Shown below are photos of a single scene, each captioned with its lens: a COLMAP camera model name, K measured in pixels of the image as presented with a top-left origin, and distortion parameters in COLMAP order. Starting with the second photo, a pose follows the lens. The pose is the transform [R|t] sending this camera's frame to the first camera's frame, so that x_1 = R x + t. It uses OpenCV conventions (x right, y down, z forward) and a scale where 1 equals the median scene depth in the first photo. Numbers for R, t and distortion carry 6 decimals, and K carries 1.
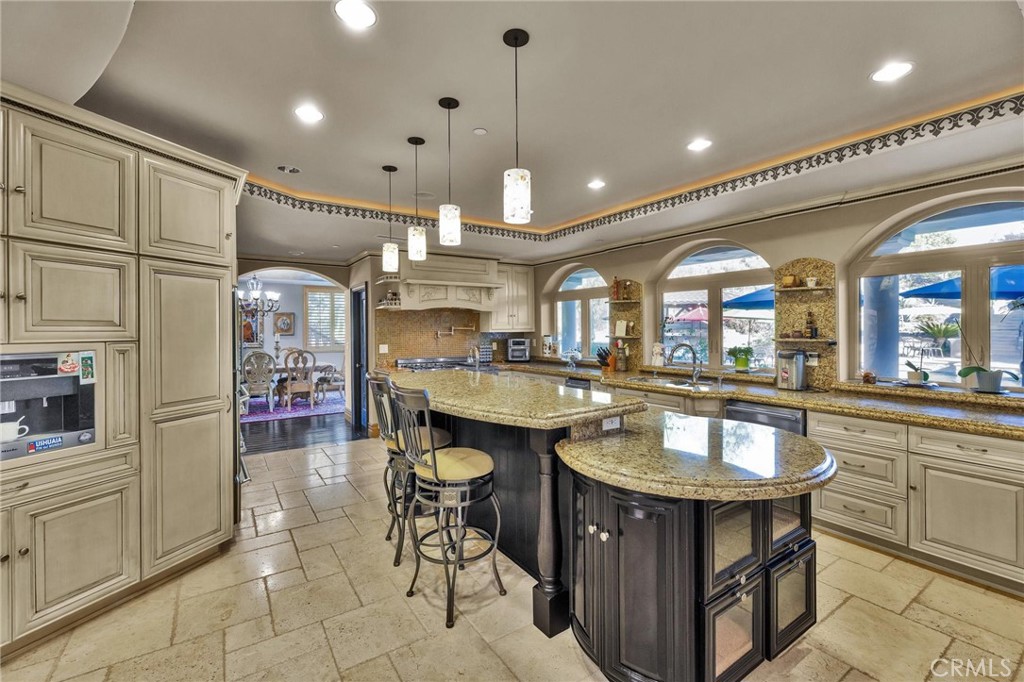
lens RADIAL K [[432.0, 0, 516.1], [0, 432.0, 341.1], [0, 0, 1]] dist [0.033199, 0.000141]
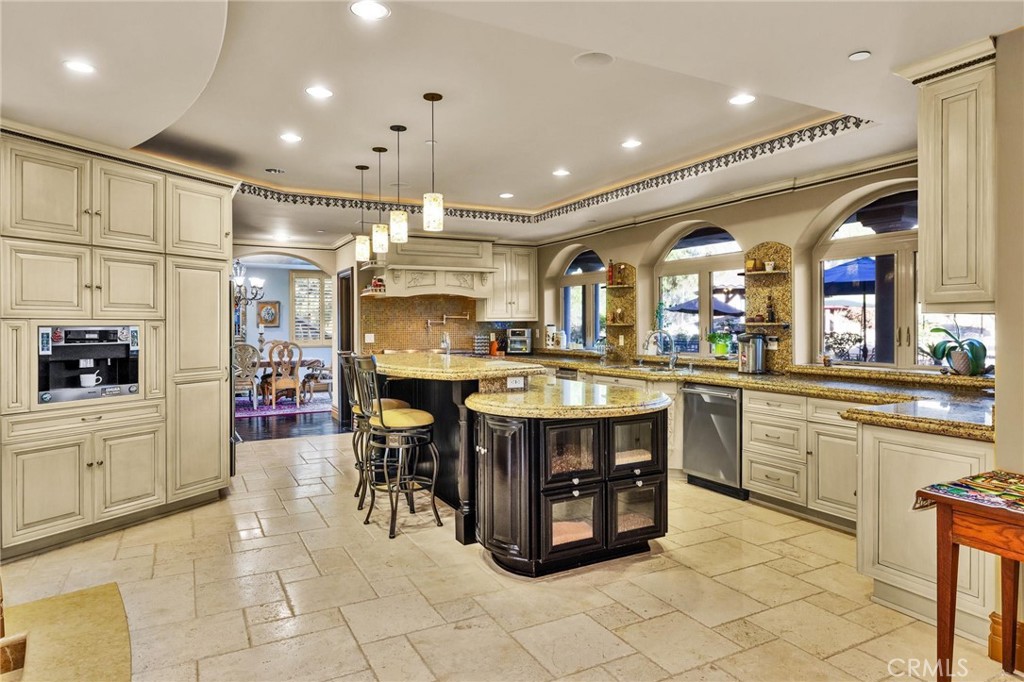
lens RADIAL K [[613.9, 0, 510.1], [0, 613.9, 337.8], [0, 0, 1]] dist [0.077266, 0.001261]
pose [[0.993347, 0.002135, -0.115136, 0.261457], [-0.002997, 0.999969, -0.007312, 0.044176], [0.115117, 0.007608, 0.993323, -0.509371]]
